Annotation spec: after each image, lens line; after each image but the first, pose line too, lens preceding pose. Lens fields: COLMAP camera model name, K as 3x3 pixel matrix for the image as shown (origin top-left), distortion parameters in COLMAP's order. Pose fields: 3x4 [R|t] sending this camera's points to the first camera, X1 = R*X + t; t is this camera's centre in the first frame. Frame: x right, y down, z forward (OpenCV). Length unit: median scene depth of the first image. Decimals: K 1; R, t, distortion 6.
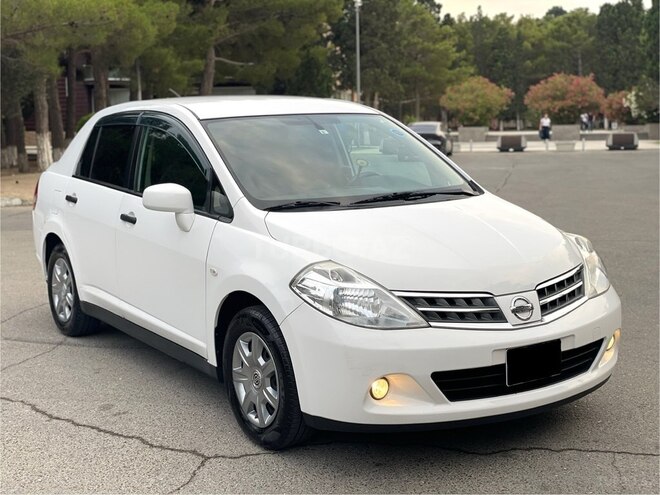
lens RADIAL K [[994.3, 0, 328.9], [0, 994.3, 238.8], [0, 0, 1]] dist [0.207101, -0.472665]
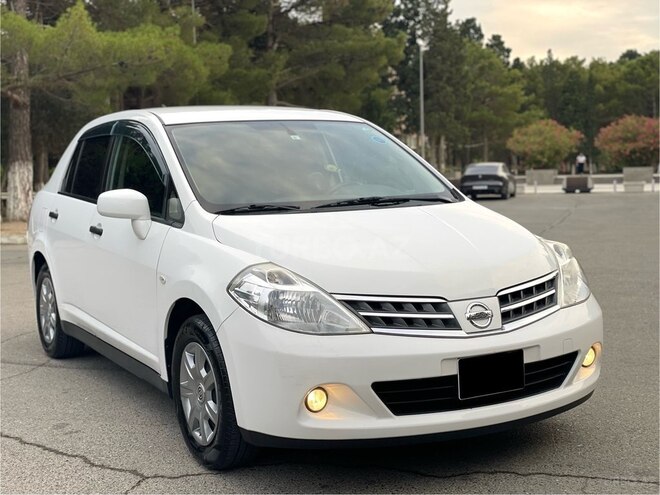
lens RADIAL K [[994.3, 0, 328.9], [0, 994.3, 238.8], [0, 0, 1]] dist [0.207101, -0.472665]
pose [[0.997301, -0.000747, -0.073419, 0.013055], [-0.002699, 0.998900, -0.046818, 0.004548], [0.073373, 0.046890, 0.996202, 0.008188]]
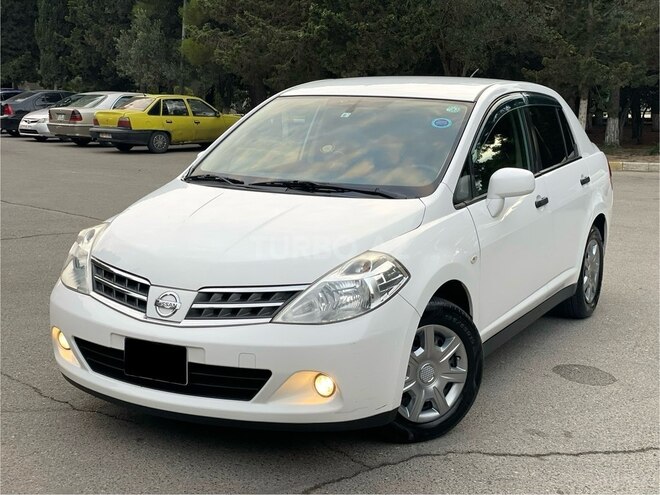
lens RADIAL K [[994.3, 0, 328.9], [0, 994.3, 238.8], [0, 0, 1]] dist [0.207101, -0.472665]
pose [[0.472839, 0.166458, -0.865283, 0.113856], [-0.147663, 0.983076, 0.108427, -0.012359], [0.868688, 0.076501, 0.489416, 0.070640]]
